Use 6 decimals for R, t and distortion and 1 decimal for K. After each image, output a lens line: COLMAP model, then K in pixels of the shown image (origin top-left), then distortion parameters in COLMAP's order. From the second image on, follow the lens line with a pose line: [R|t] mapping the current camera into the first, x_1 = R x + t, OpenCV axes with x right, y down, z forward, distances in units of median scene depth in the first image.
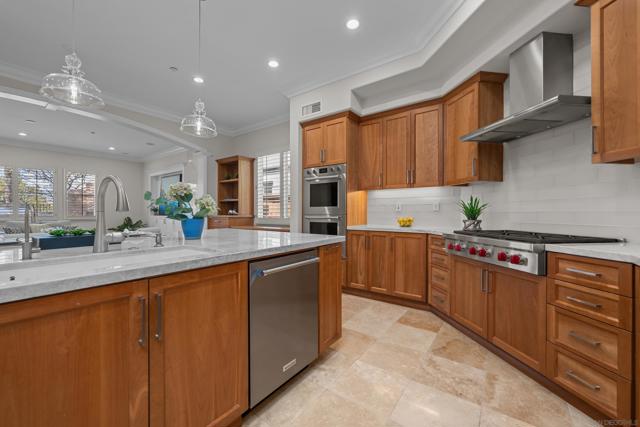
lens RADIAL K [[254.4, 0, 322.0], [0, 254.4, 216.1], [0, 0, 1]] dist [-0.005932, 0.000271]
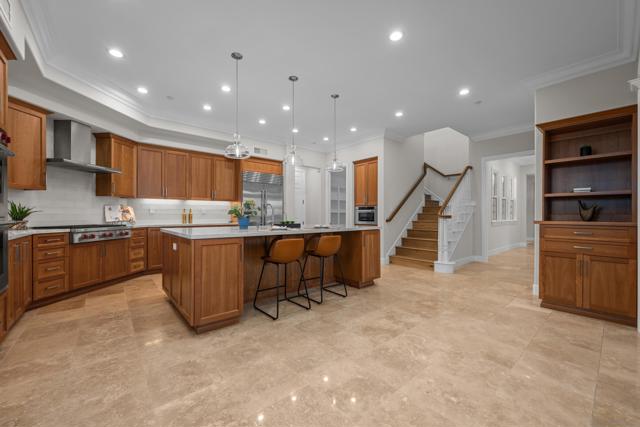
lens RADIAL K [[254.4, 0, 319.5], [0, 254.4, 212.0], [0, 0, 1]] dist [-0.005932, 0.000271]
pose [[-0.974144, 0.000160, 0.225930, -0.781904], [0.000228, 1.000000, 0.000276, -0.018504], [-0.225929, 0.000321, -0.974144, 1.421610]]
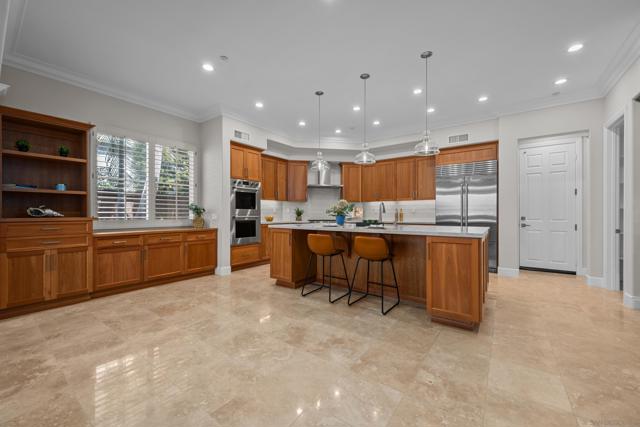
lens RADIAL K [[254.4, 0, 319.4], [0, 254.4, 212.8], [0, 0, 1]] dist [-0.005932, 0.000271]
pose [[0.000066, 0.002470, 0.999997, -1.460678], [0.011533, 0.999930, -0.002471, -0.009590], [-0.999933, 0.011534, 0.000038, 0.633175]]
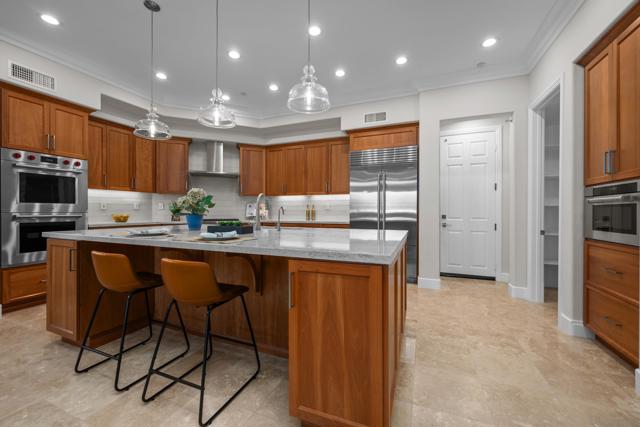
lens RADIAL K [[254.4, 0, 322.1], [0, 254.4, 210.3], [0, 0, 1]] dist [-0.005932, 0.000271]
pose [[-0.249982, -0.000103, 0.968251, -1.074623], [0.009238, 0.999954, 0.002491, -0.008331], [-0.968206, 0.009568, -0.249970, 0.362383]]
